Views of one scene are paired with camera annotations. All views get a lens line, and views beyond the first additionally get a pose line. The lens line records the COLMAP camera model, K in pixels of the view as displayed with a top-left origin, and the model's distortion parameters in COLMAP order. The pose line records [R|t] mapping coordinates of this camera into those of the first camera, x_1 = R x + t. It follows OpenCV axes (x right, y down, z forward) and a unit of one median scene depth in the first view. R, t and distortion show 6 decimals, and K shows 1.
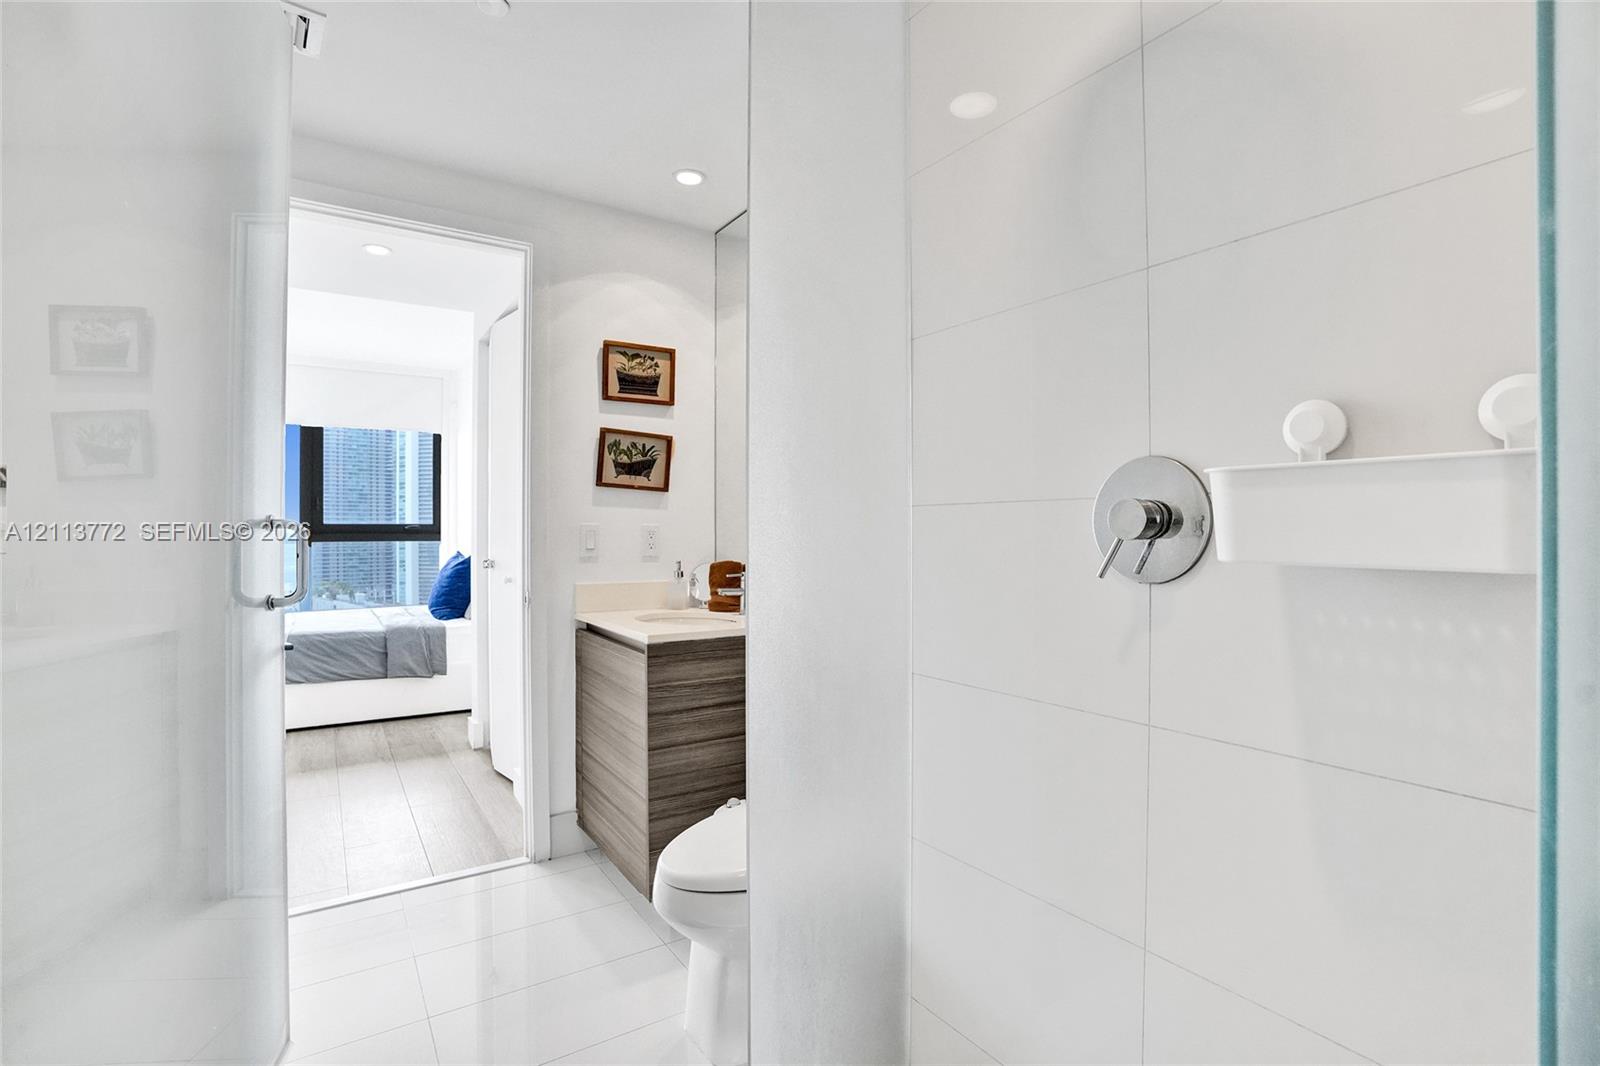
lens RADIAL K [[747.3, 0, 801.5], [0, 747.3, 520.8], [0, 0, 1]] dist [-0.002273, 0.000711]
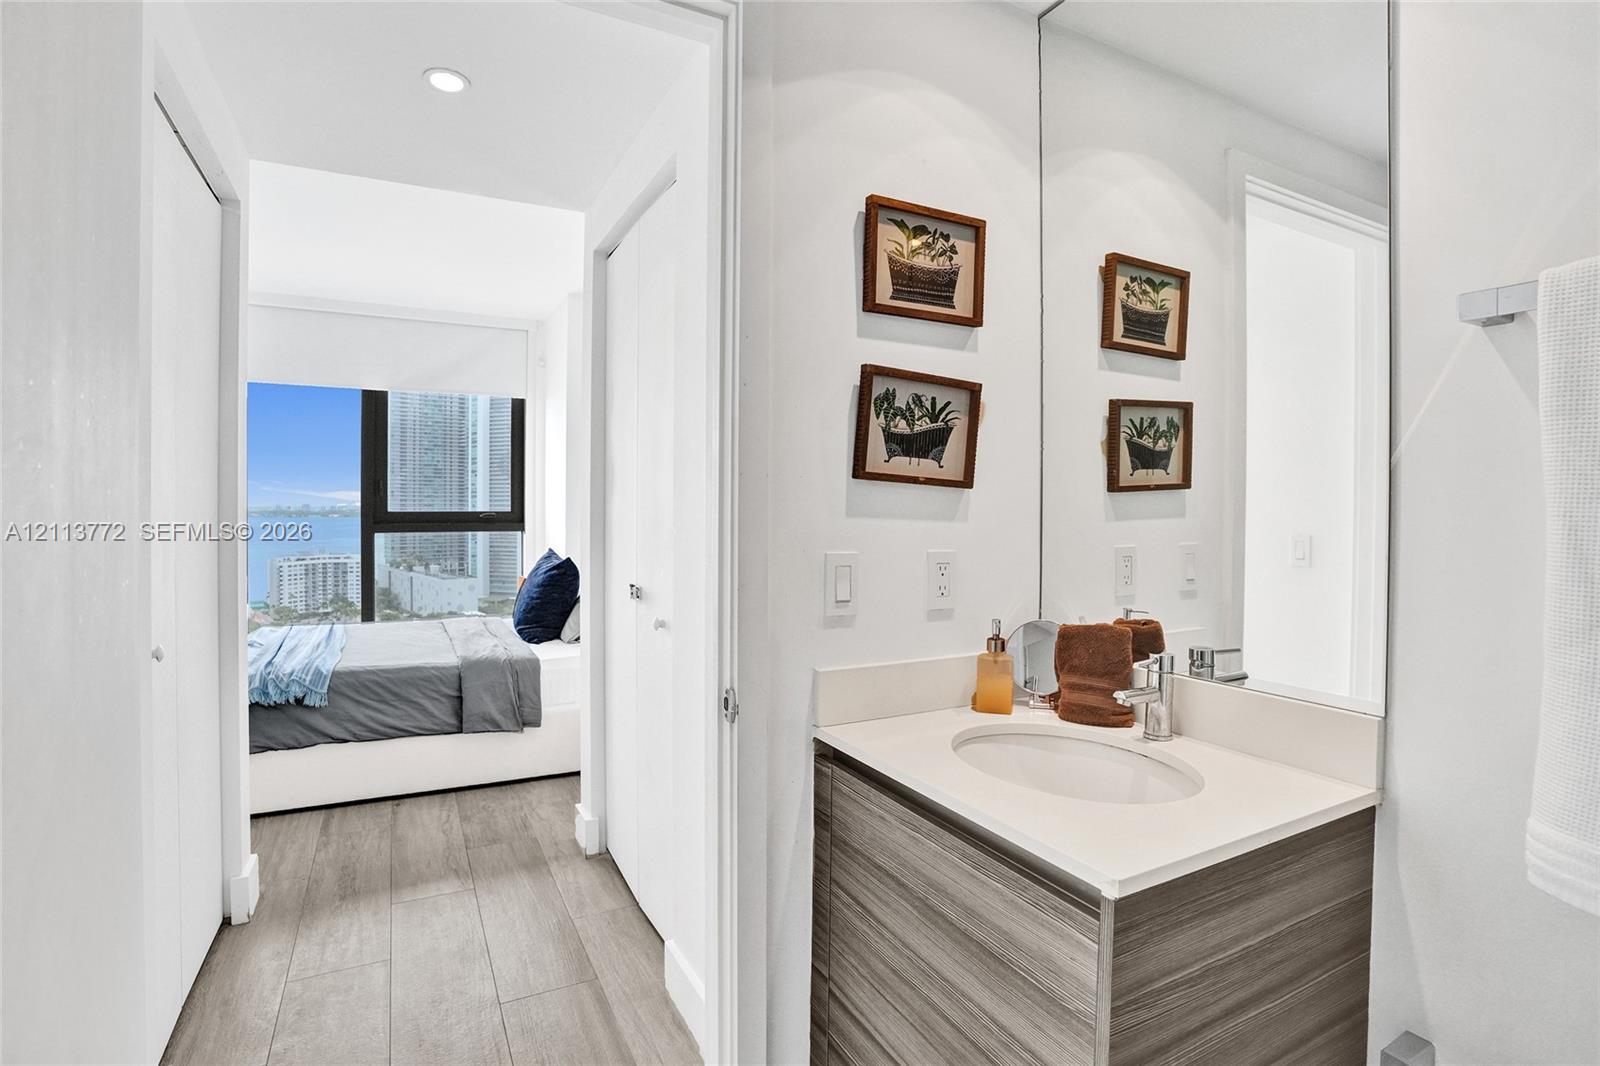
lens RADIAL K [[747.3, 0, 798.1], [0, 747.3, 517.6], [0, 0, 1]] dist [-0.002273, 0.000711]
pose [[0.996598, 0.014076, -0.081206, -0.248873], [-0.012004, 0.999591, 0.025954, -0.029623], [0.081538, -0.024891, 0.996359, 0.442165]]
